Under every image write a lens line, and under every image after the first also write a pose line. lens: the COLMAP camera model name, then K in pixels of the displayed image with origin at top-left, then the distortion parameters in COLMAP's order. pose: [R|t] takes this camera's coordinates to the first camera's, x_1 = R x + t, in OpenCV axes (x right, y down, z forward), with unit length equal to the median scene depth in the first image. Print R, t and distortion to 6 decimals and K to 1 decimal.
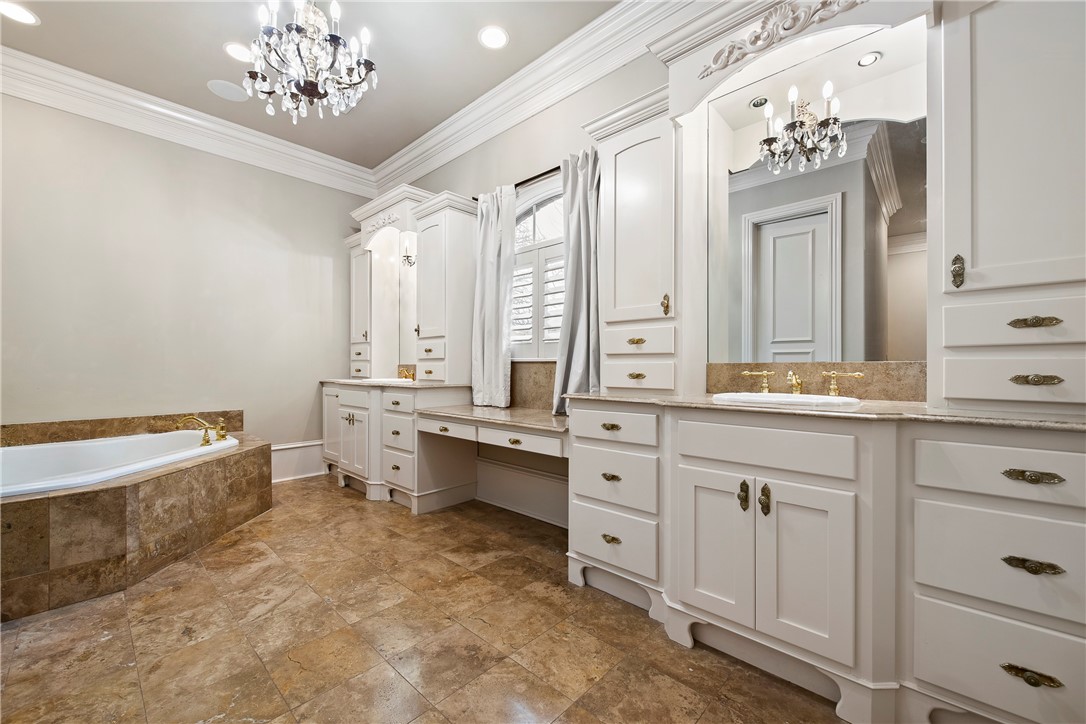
lens RADIAL K [[424.8, 0, 543.0], [0, 424.8, 362.0], [0, 0, 1]] dist [-0.000094, -0.000115]
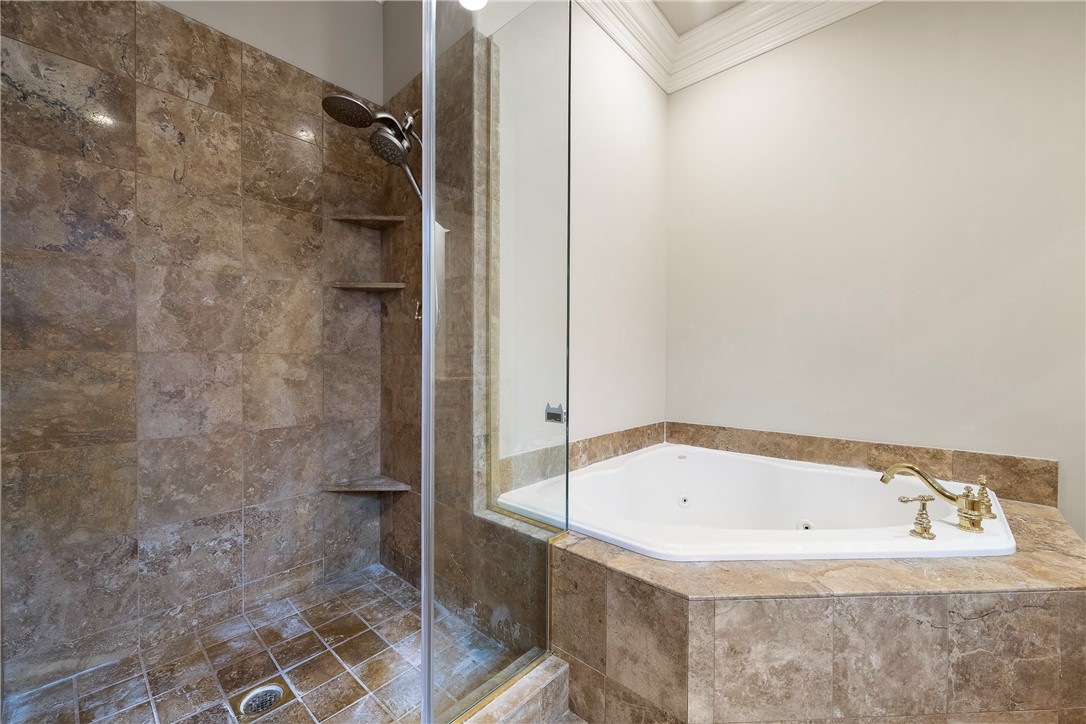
lens RADIAL K [[424.8, 0, 543.0], [0, 424.8, 362.0], [0, 0, 1]] dist [-0.000094, -0.000115]
pose [[0.006203, 0.011798, -0.999911, -0.378587], [-0.000889, 0.999930, 0.011793, -0.007082], [0.999980, 0.000816, 0.006213, 0.676292]]
